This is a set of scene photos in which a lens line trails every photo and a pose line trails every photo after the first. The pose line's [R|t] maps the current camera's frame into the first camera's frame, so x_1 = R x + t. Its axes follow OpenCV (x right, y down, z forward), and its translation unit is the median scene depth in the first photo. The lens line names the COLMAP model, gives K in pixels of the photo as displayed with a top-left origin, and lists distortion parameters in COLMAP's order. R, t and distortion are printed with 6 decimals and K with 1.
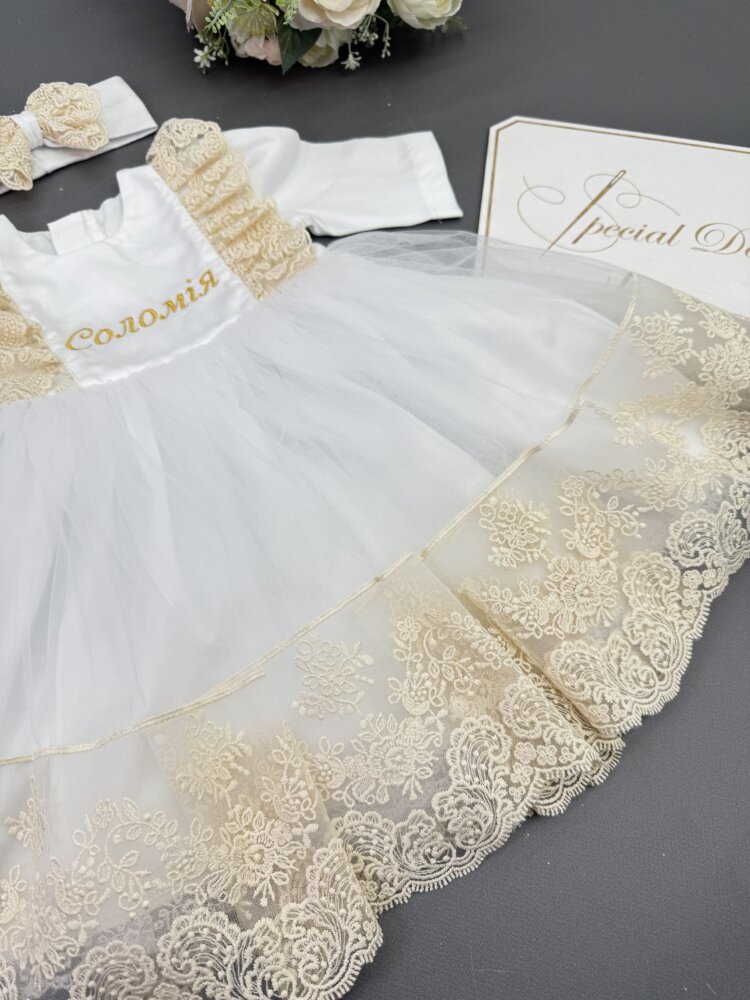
lens RADIAL K [[728.8, 0, 375.0], [0, 728.8, 500.0], [0, 0, 1]] dist [0.027765, -0.088626]
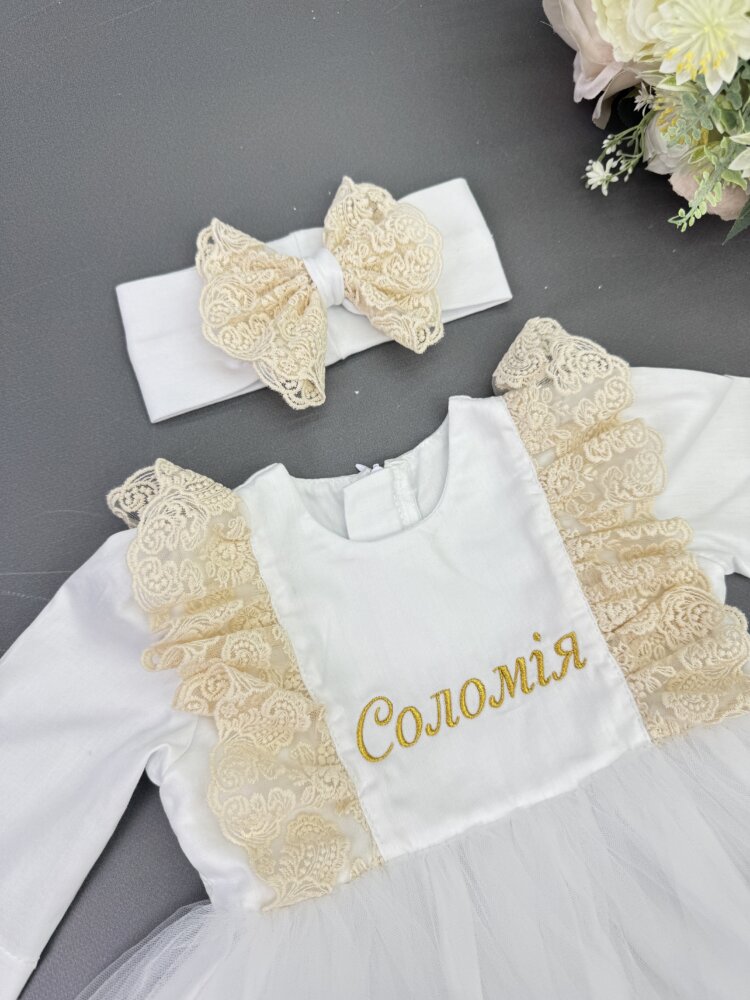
lens RADIAL K [[708.6, 0, 375.0], [0, 708.6, 500.0], [0, 0, 1]] dist [0.072144, -0.146937]
pose [[0.970892, 0.237029, -0.034450, -0.446333], [-0.221237, 0.942575, 0.250212, -0.602854], [0.091779, -0.235308, 0.967578, 0.423609]]
